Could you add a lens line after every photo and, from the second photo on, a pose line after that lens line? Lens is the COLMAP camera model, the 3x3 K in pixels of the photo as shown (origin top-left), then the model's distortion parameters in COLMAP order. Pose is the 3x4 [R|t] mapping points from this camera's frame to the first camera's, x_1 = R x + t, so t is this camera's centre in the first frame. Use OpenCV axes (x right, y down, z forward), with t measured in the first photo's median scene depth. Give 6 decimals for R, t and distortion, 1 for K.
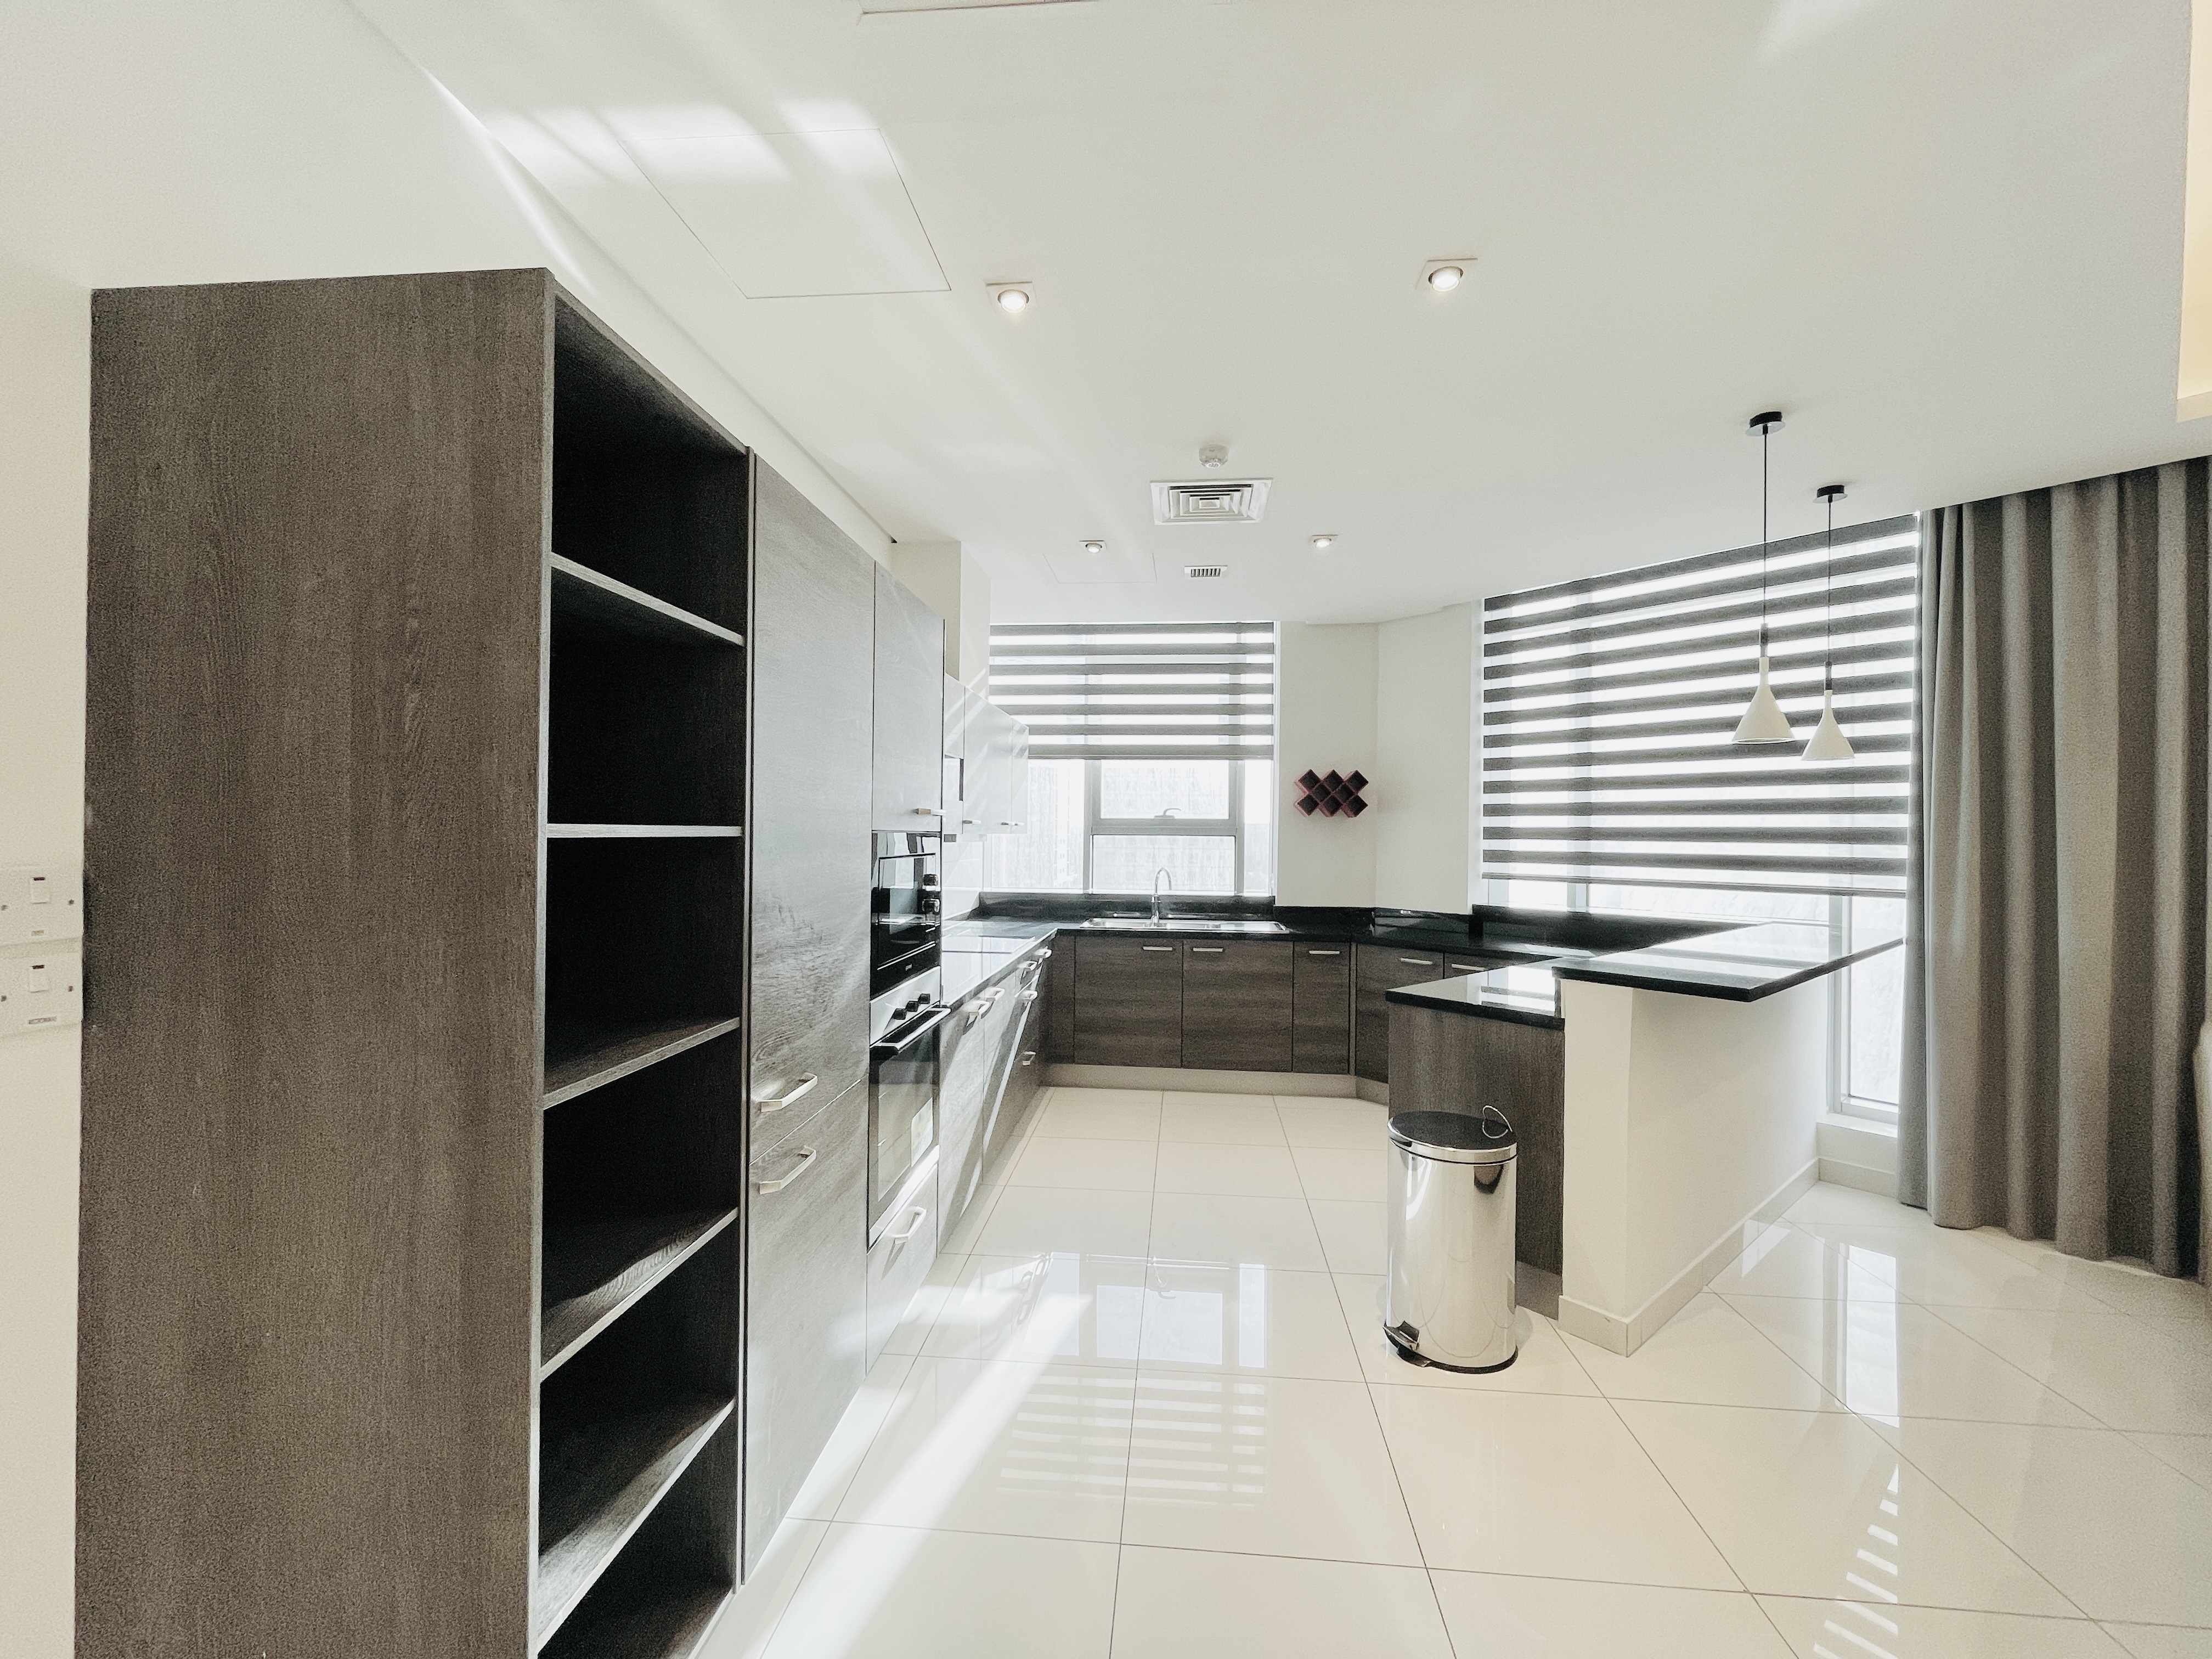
lens RADIAL K [[908.3, 0, 1113.0], [0, 908.3, 828.4], [0, 0, 1]] dist [-0.000959, -0.000240]
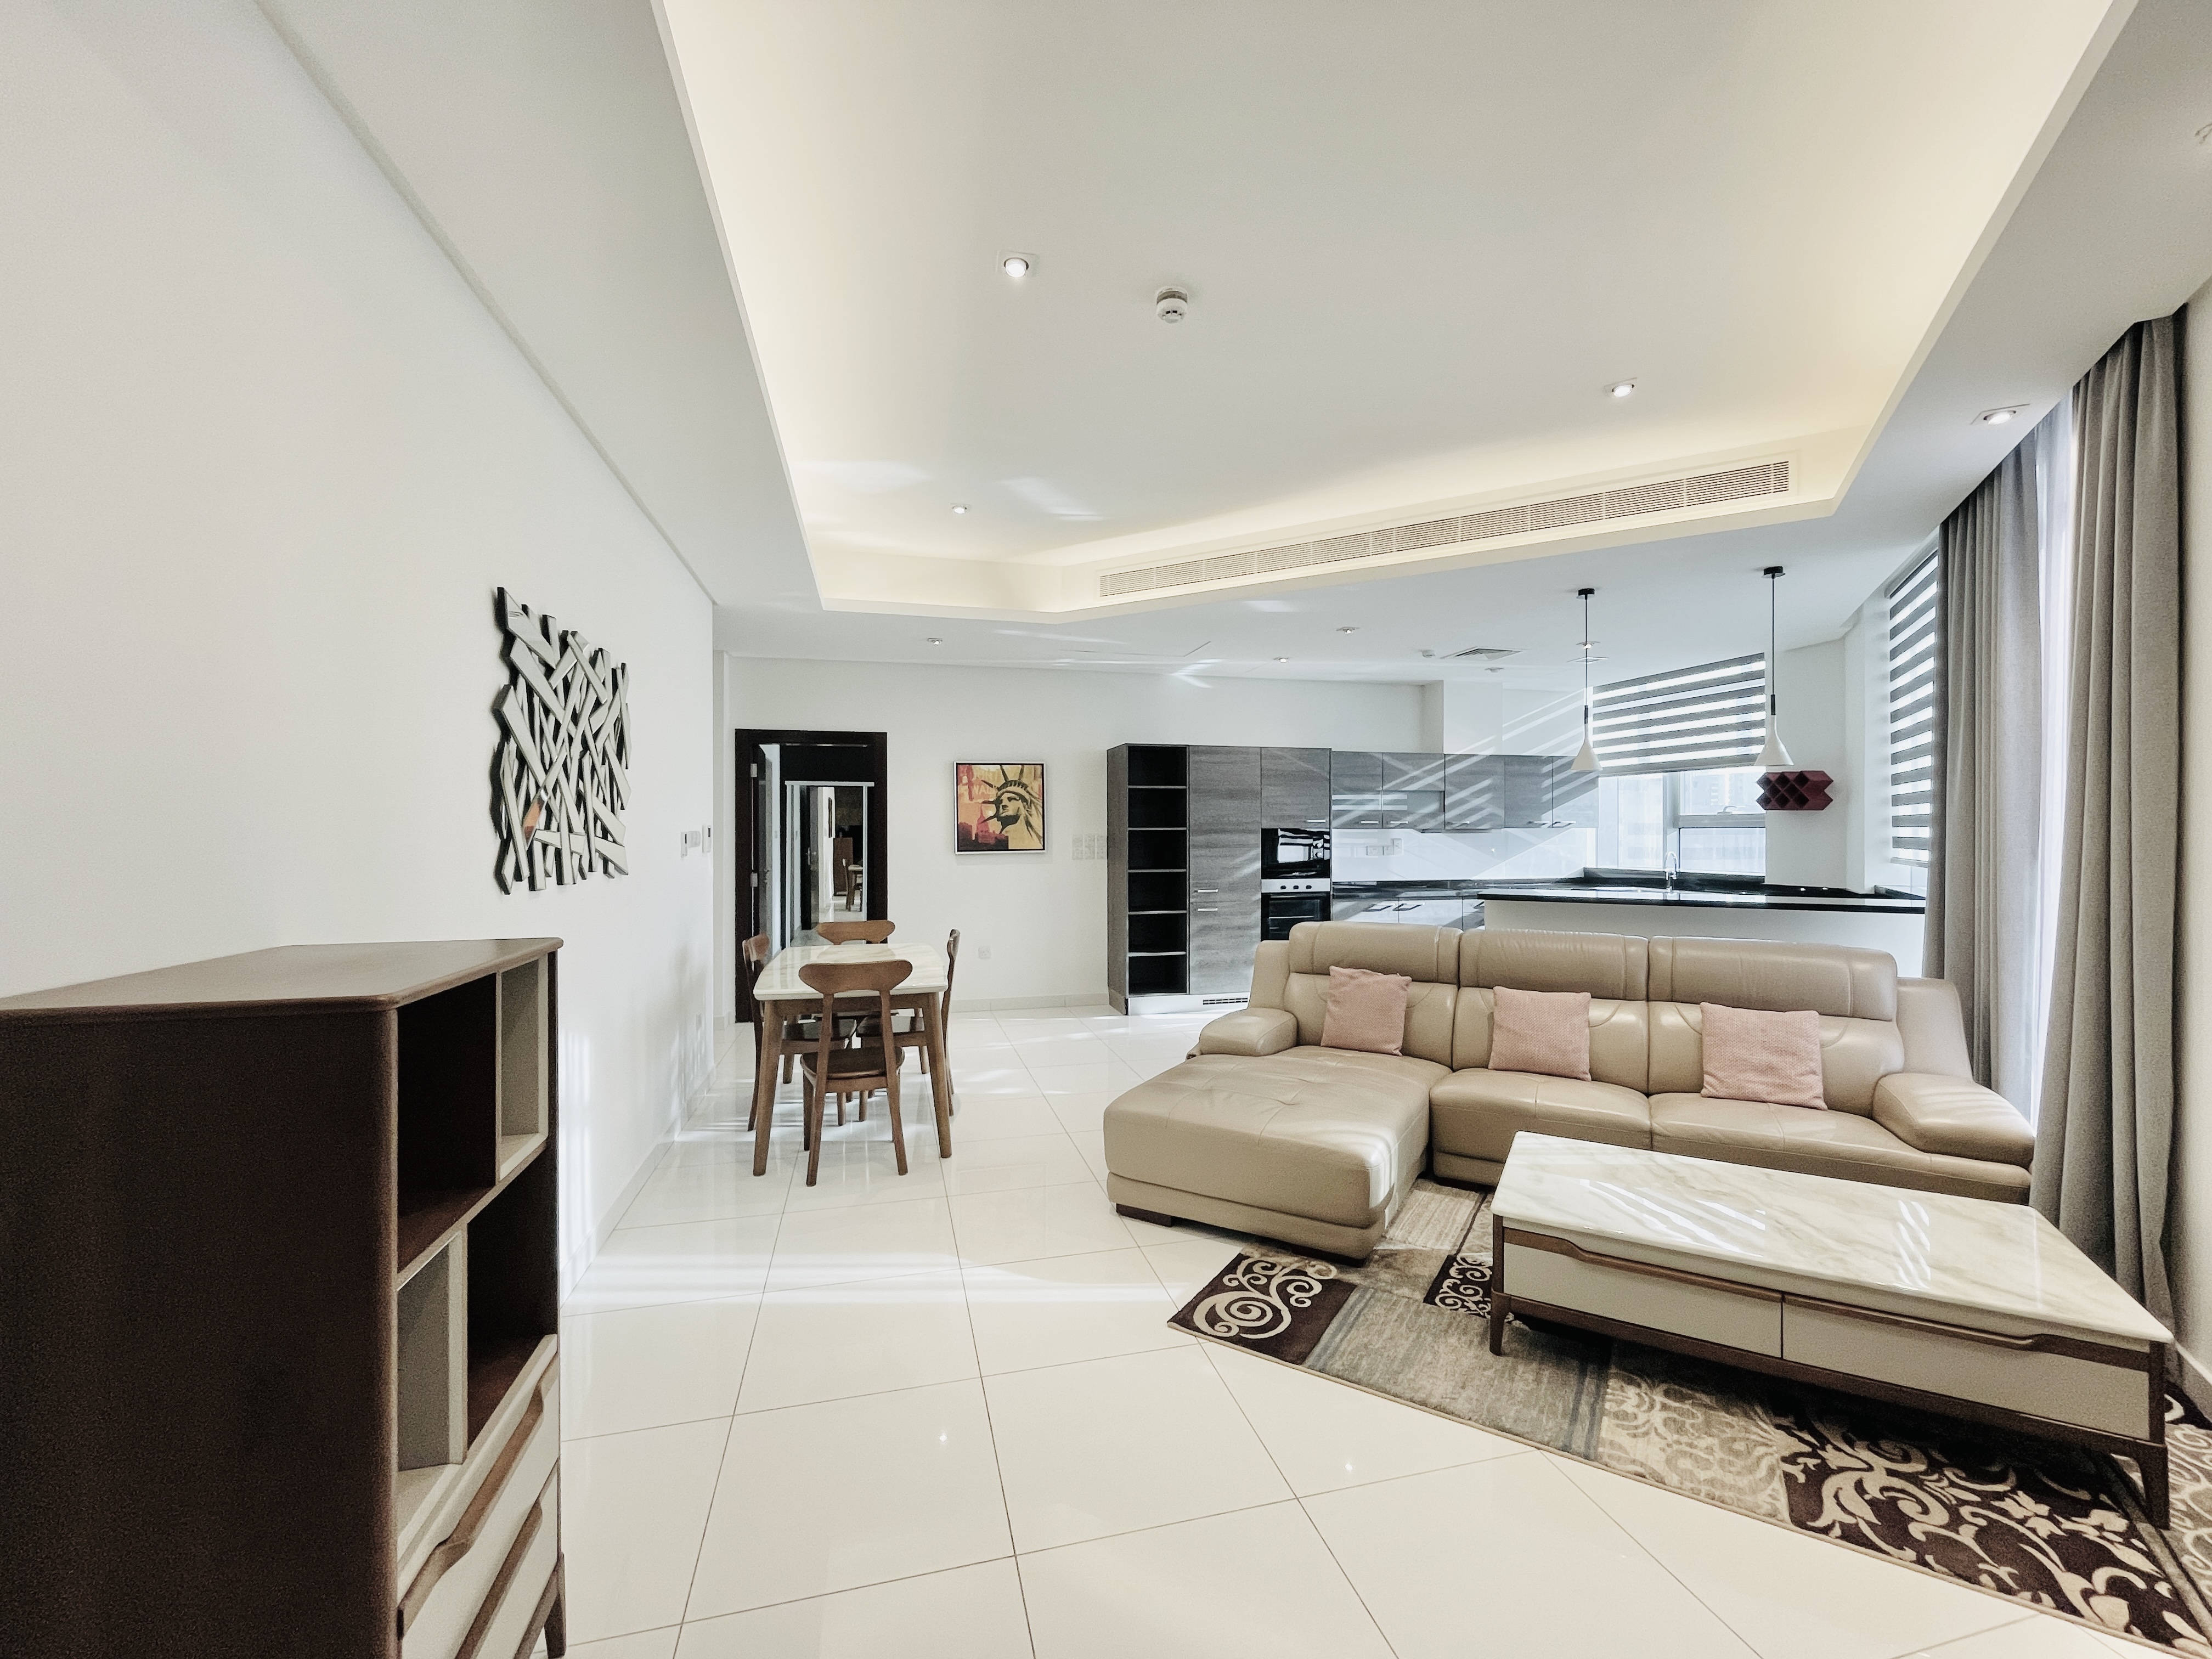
lens RADIAL K [[908.3, 0, 1113.0], [0, 908.3, 828.4], [0, 0, 1]] dist [-0.000959, -0.000240]
pose [[0.343204, -0.014071, -0.939156, 1.022516], [0.004883, 0.999901, -0.013197, 0.022053], [0.939248, -0.000056, 0.343238, -0.244391]]
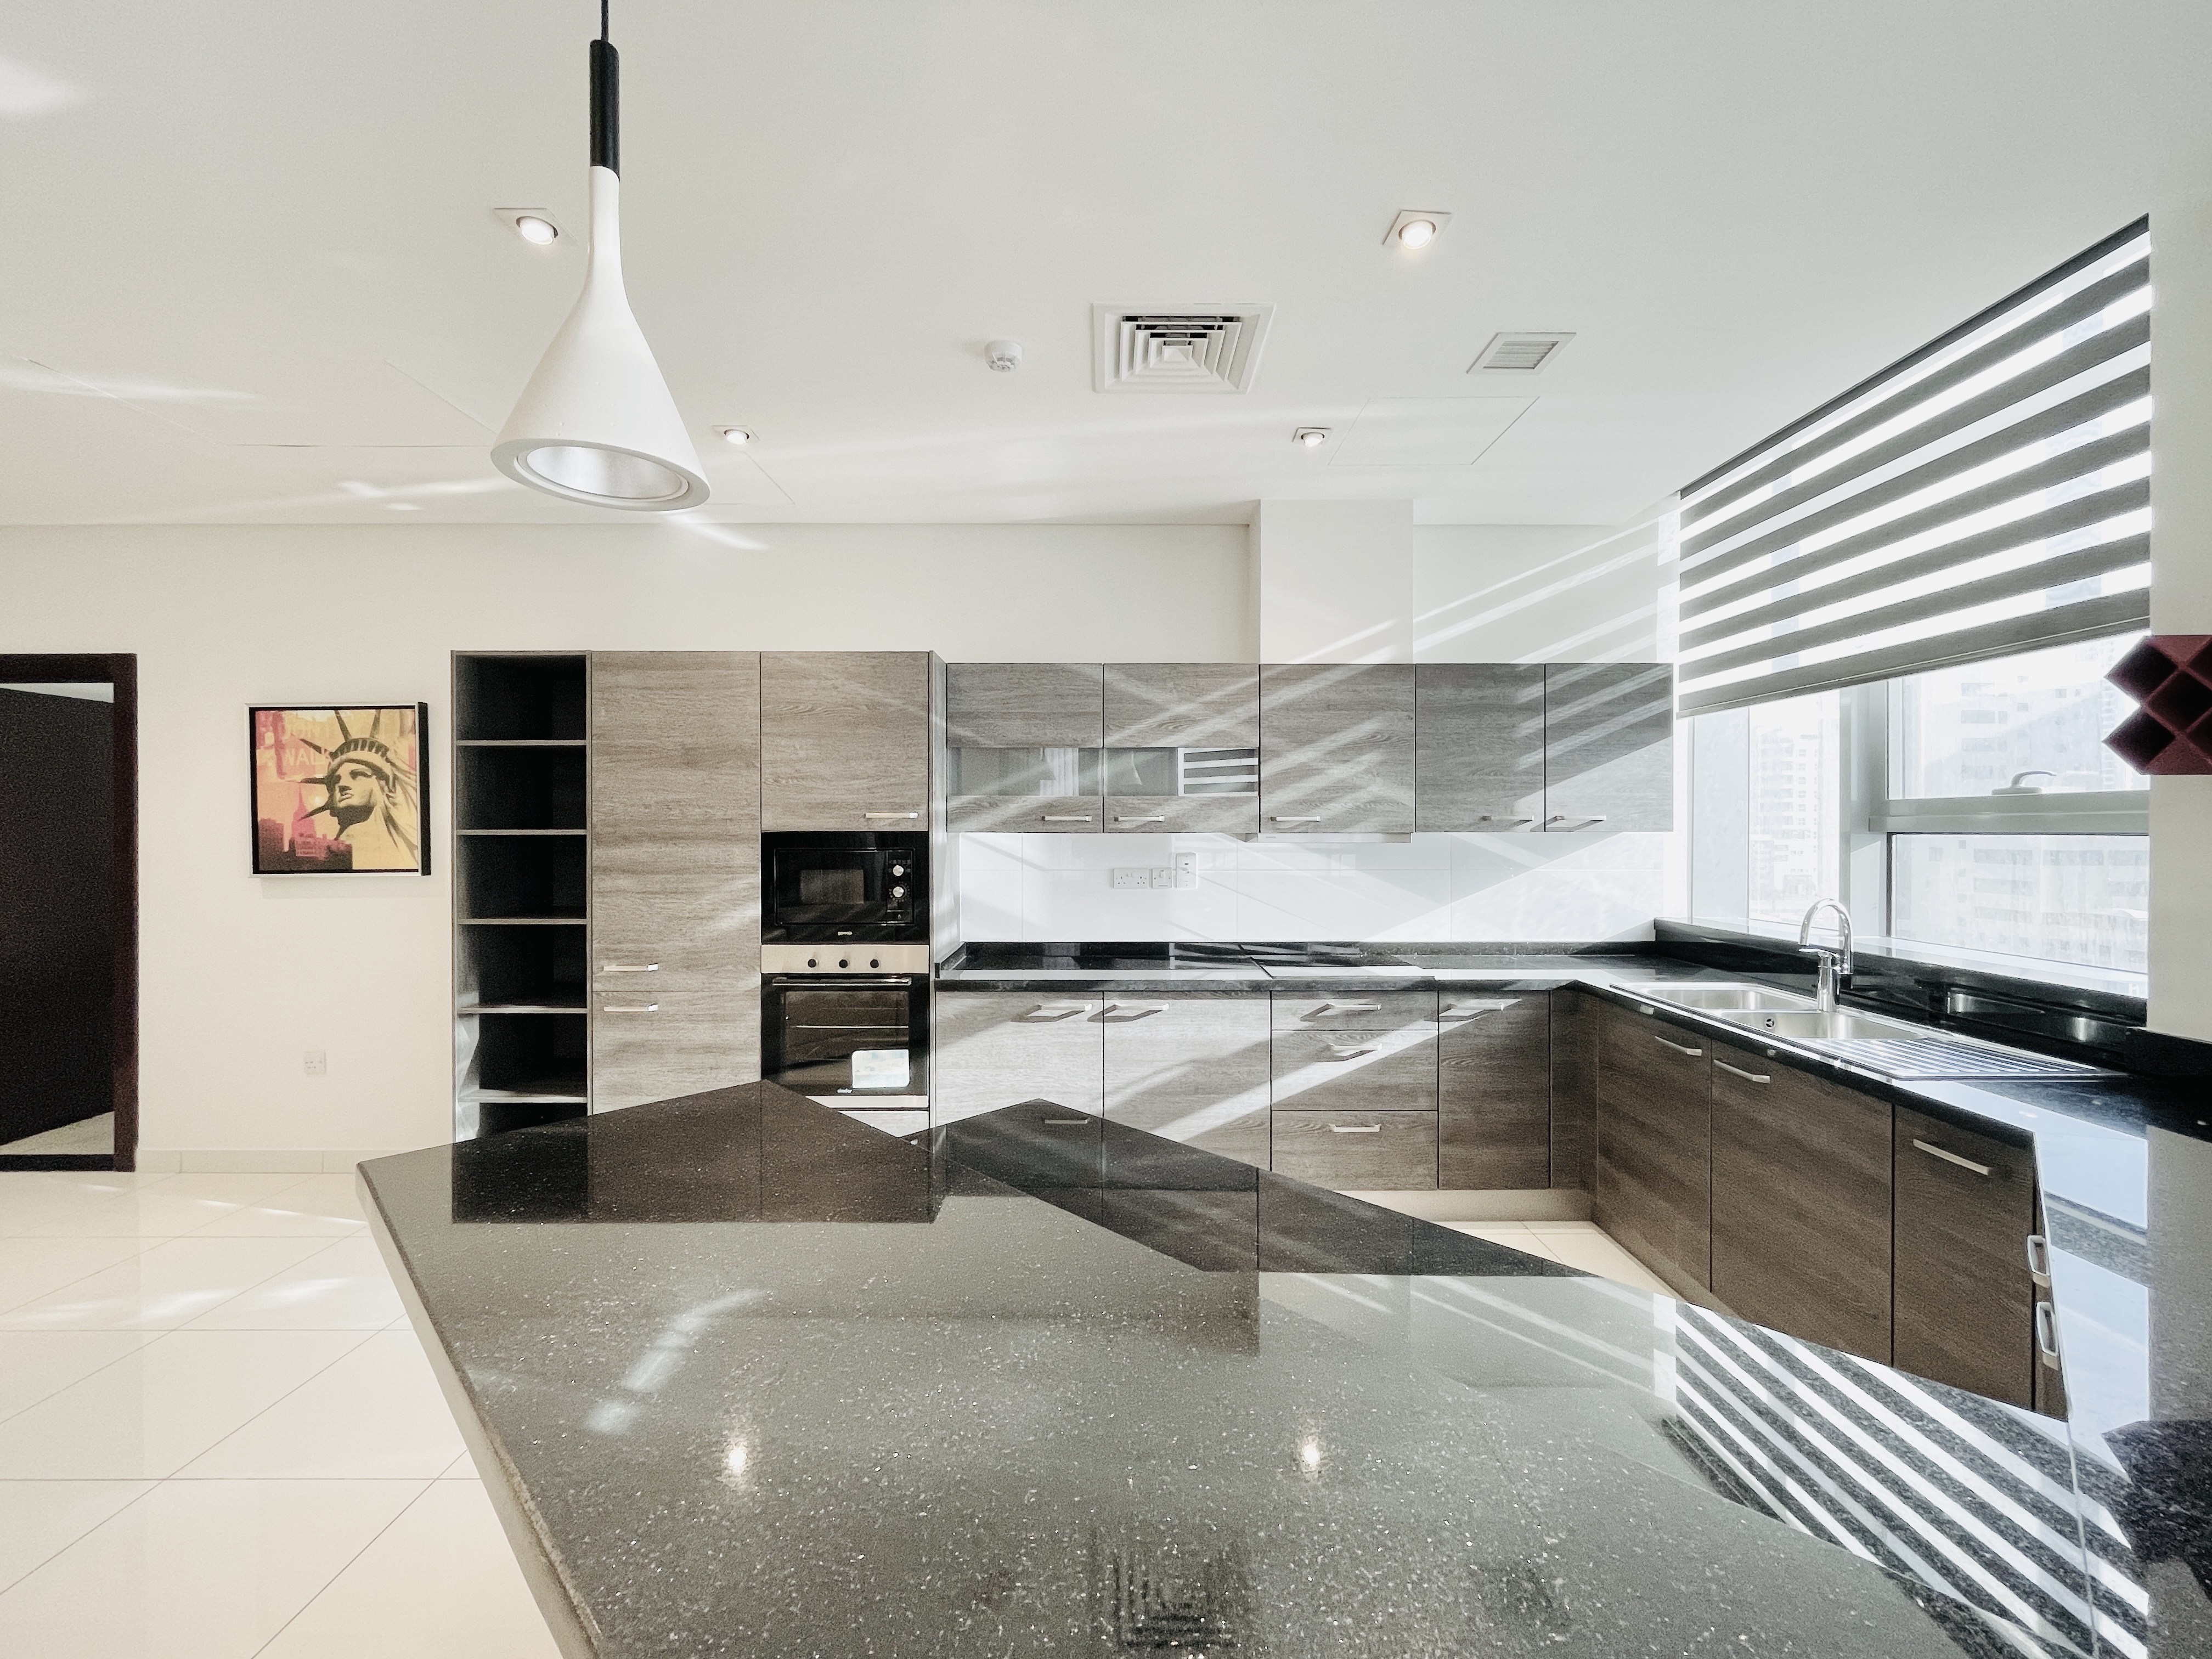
lens RADIAL K [[908.3, 0, 1113.0], [0, 908.3, 828.4], [0, 0, 1]] dist [-0.000959, -0.000240]
pose [[0.099680, -0.009589, -0.994973, 0.490748], [0.000396, 0.999954, -0.009597, 0.009758], [0.995019, 0.000562, 0.099679, 0.558887]]
